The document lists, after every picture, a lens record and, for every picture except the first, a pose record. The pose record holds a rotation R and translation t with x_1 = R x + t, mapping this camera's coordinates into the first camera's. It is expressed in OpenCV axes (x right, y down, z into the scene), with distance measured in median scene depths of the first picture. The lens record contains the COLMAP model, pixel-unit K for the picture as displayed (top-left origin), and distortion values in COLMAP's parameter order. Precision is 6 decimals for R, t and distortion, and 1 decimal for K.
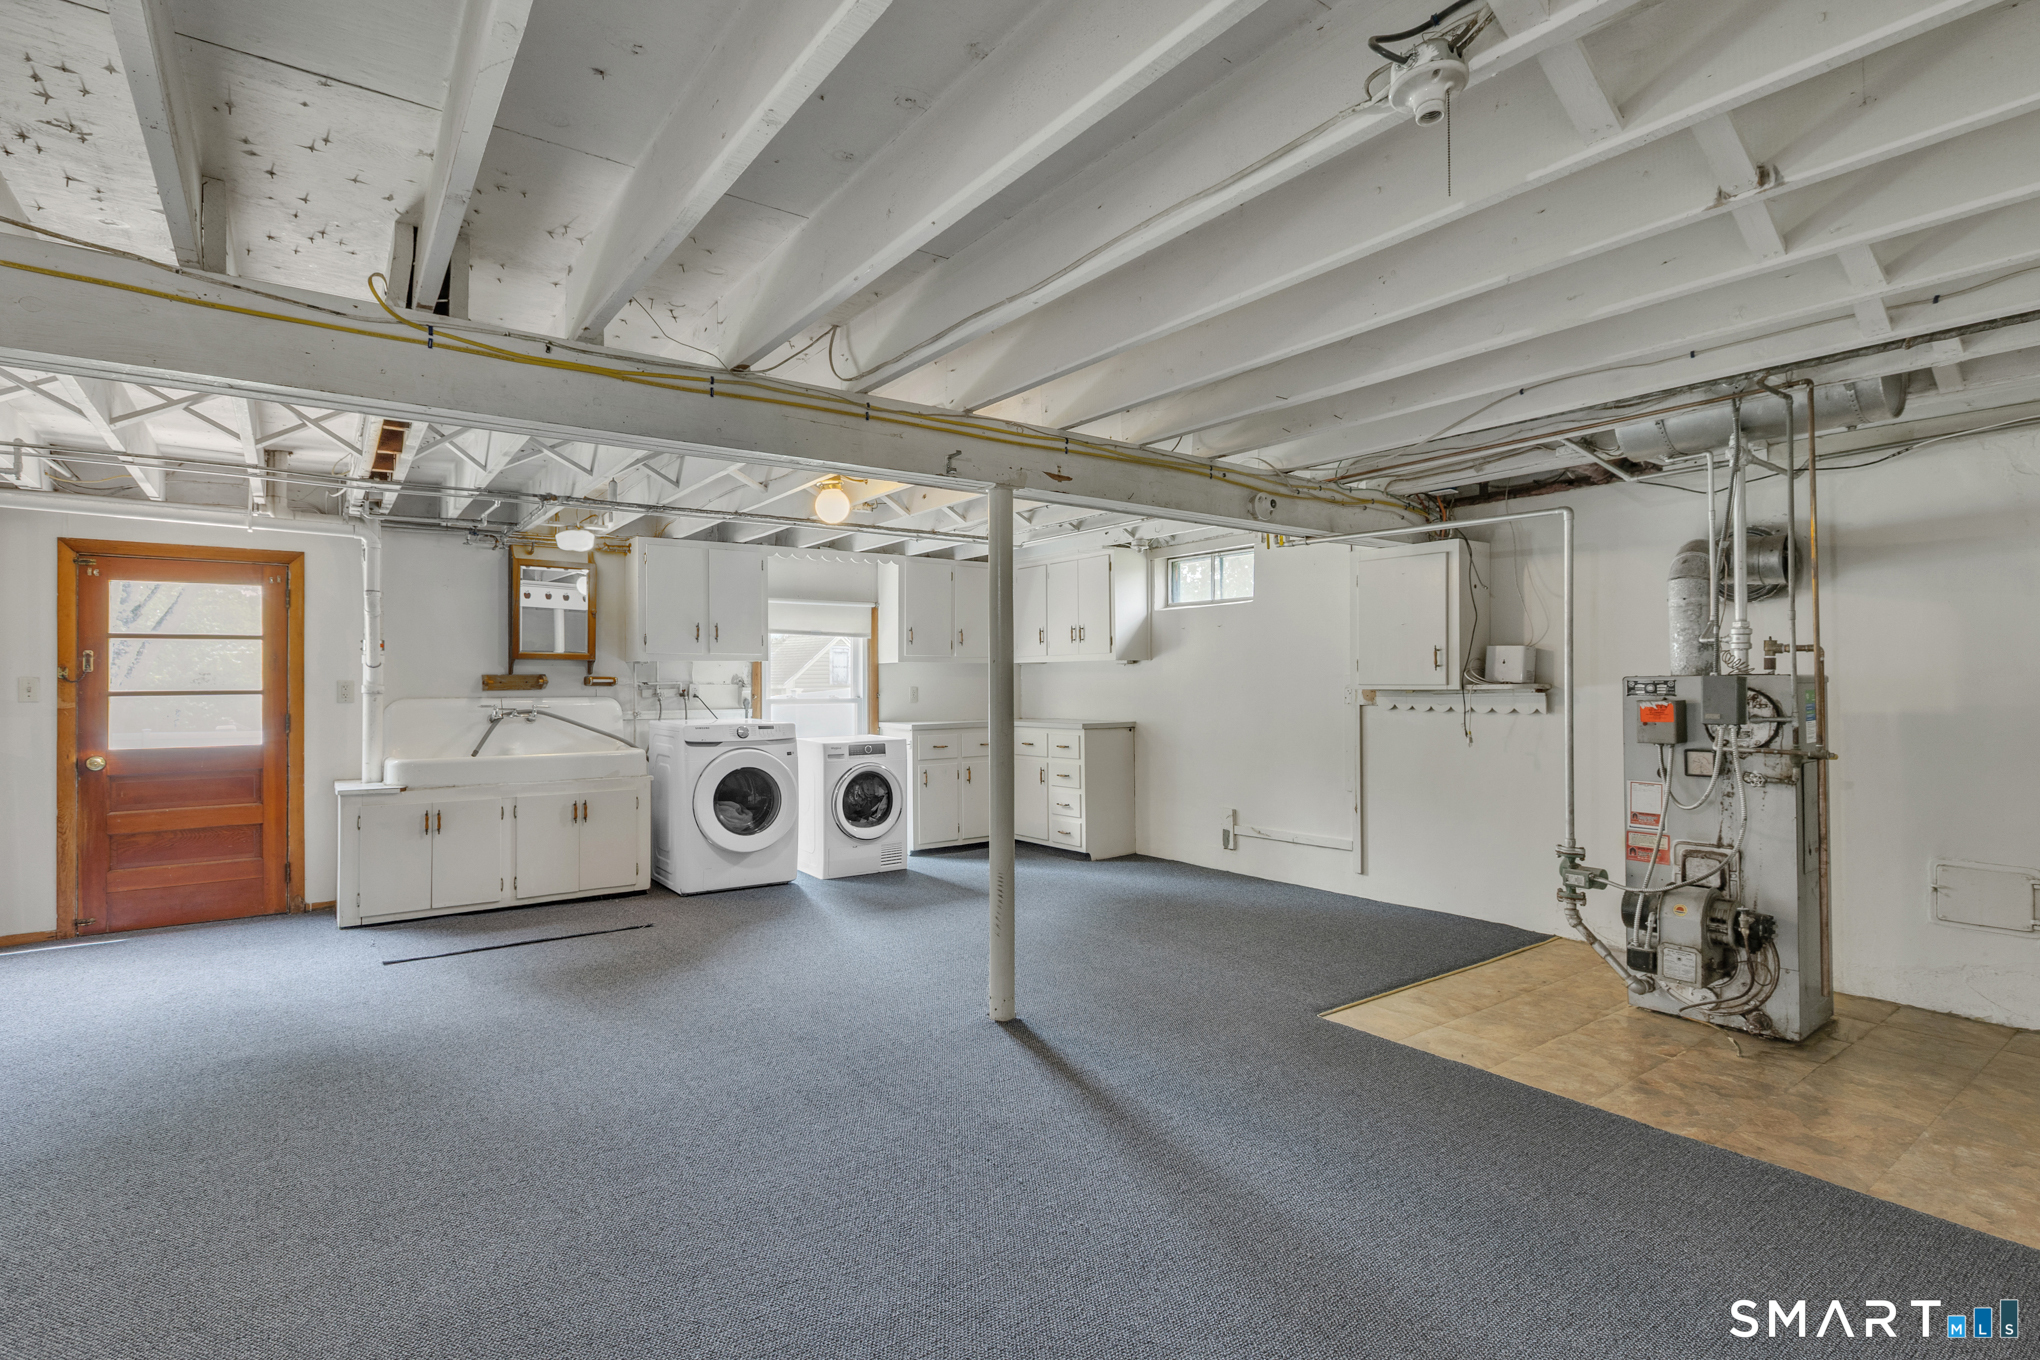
lens RADIAL K [[991.1, 0, 1015.8], [0, 991.1, 680.7], [0, 0, 1]] dist [-0.001473, -0.000081]
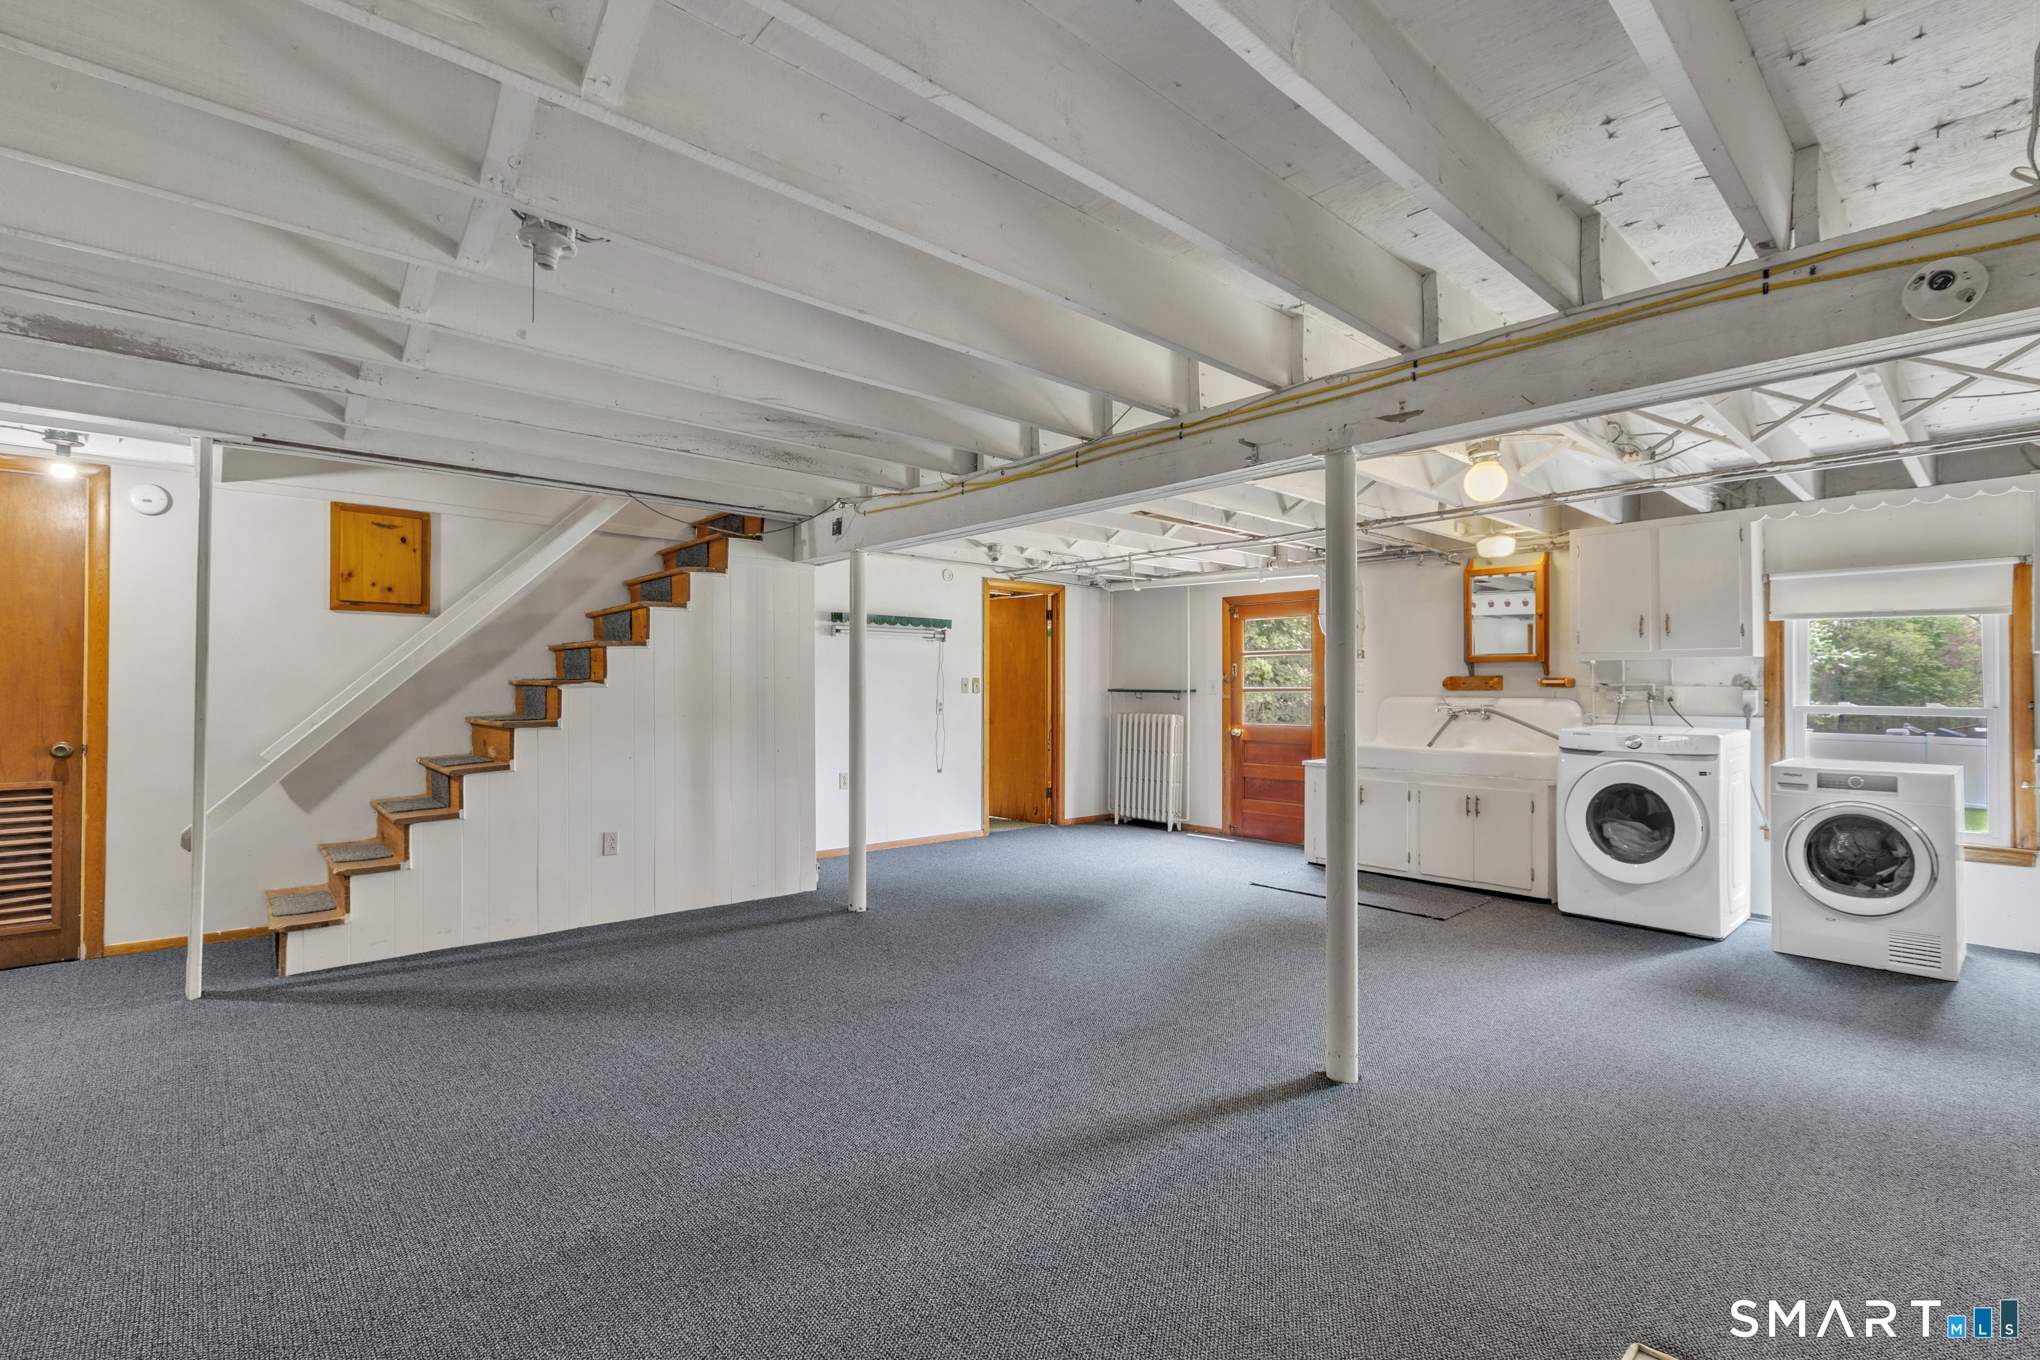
lens RADIAL K [[918.3, 0, 1015.3], [0, 918.3, 676.6], [0, 0, 1]] dist [-0.004965, 0.000604]
pose [[0.102097, -0.007416, -0.994747, 0.459388], [-0.000868, 0.999971, -0.007544, 0.002433], [0.994774, 0.001633, 0.102087, 0.398693]]
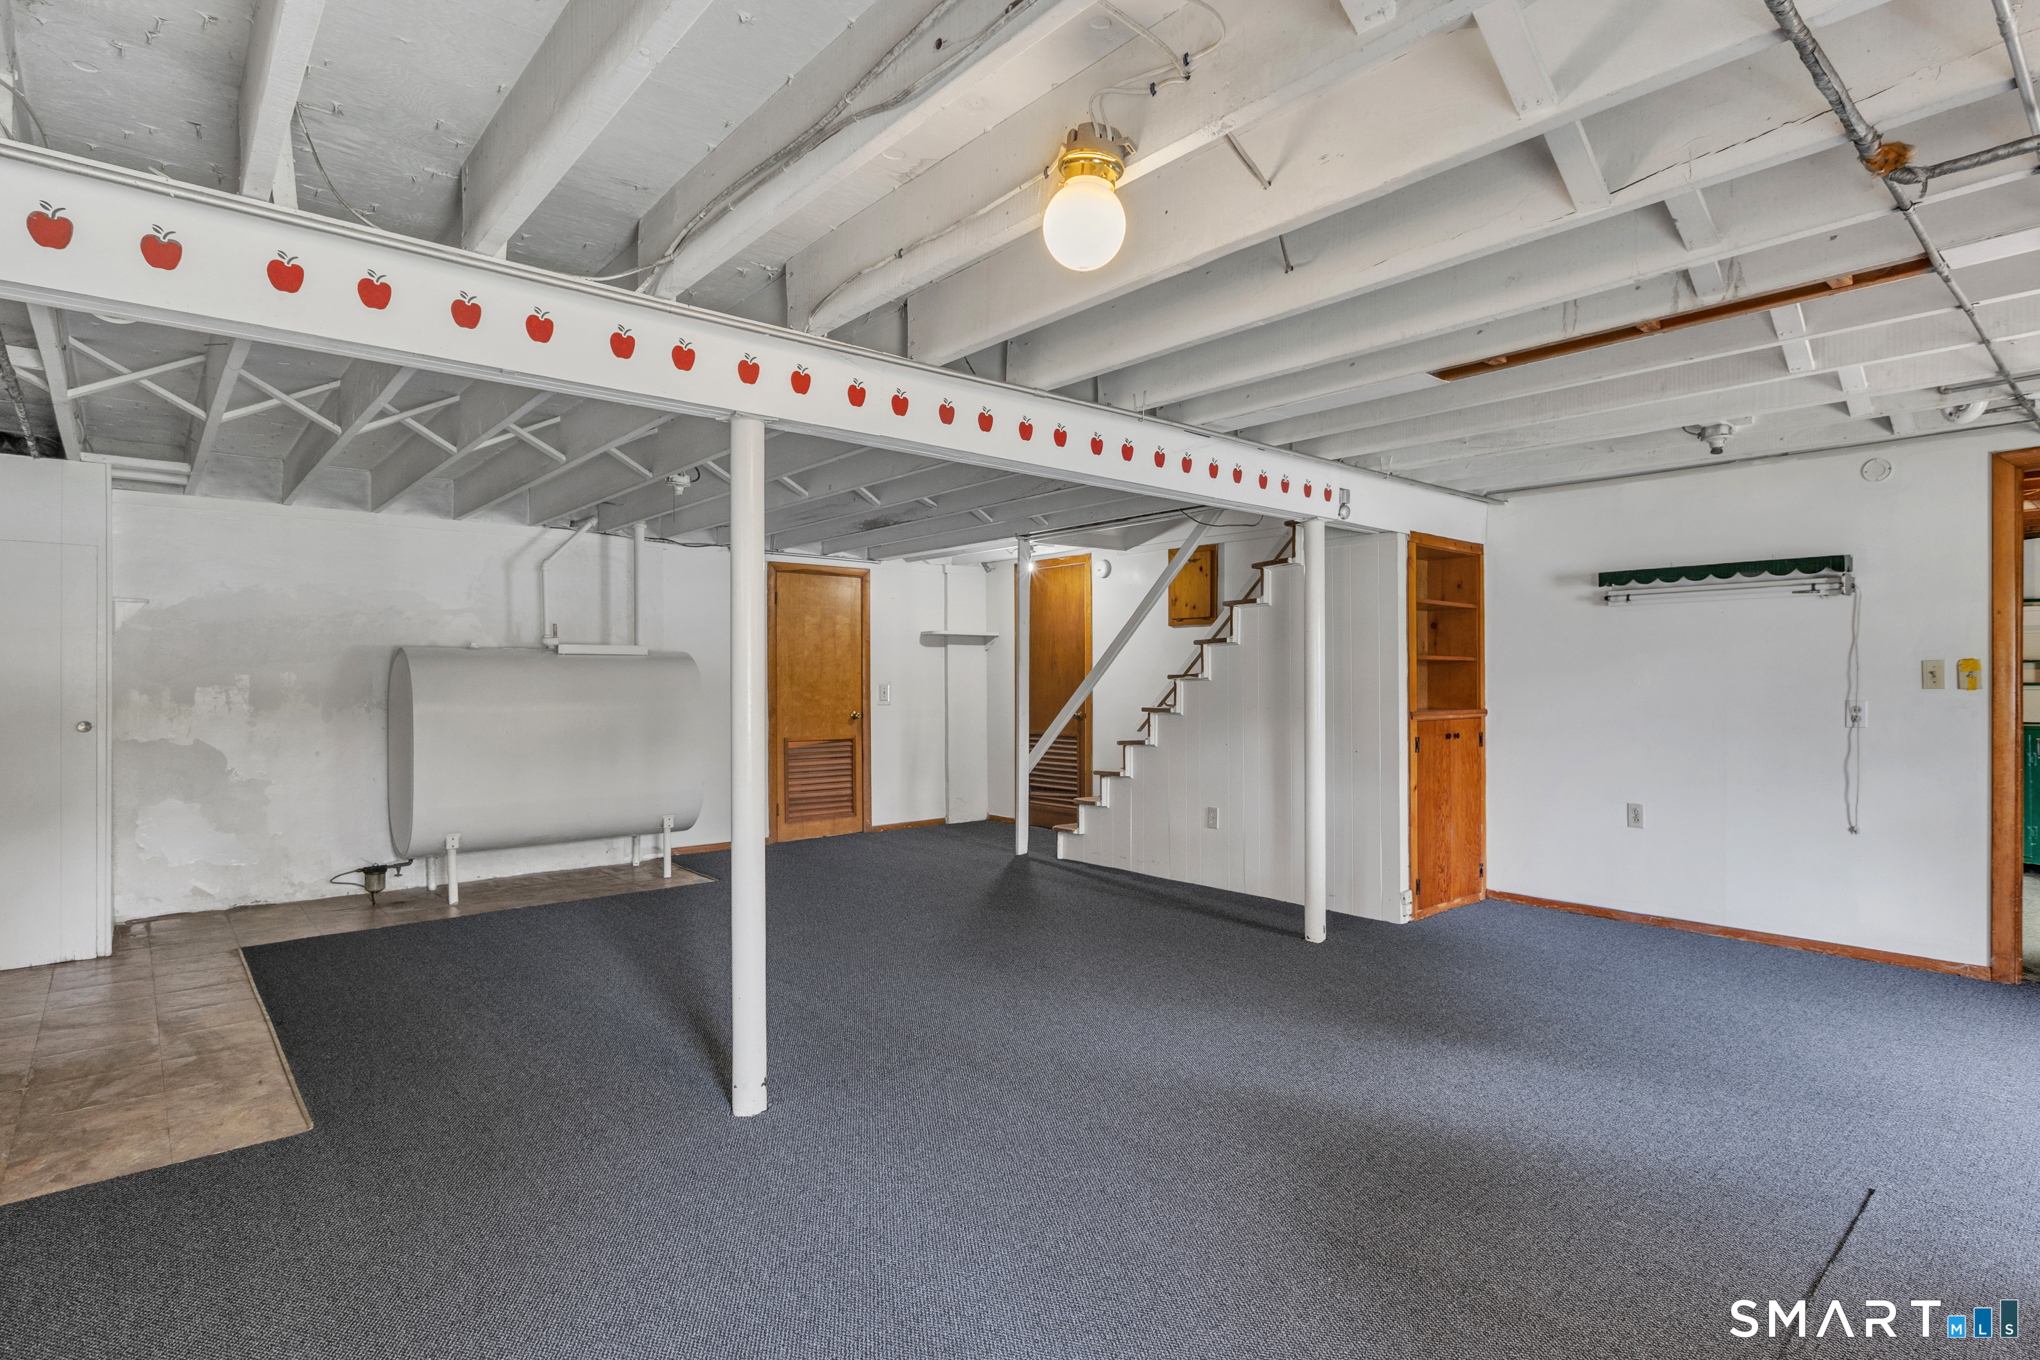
lens RADIAL K [[1017.5, 0, 1020.8], [0, 1017.5, 681.1], [0, 0, 1]] dist [0.000741, 0.000120]
pose [[-0.996036, 0.005231, -0.088798, -0.092487], [0.005386, 0.999984, -0.001503, 0.007628], [0.088788, -0.001976, -0.996049, 1.112574]]
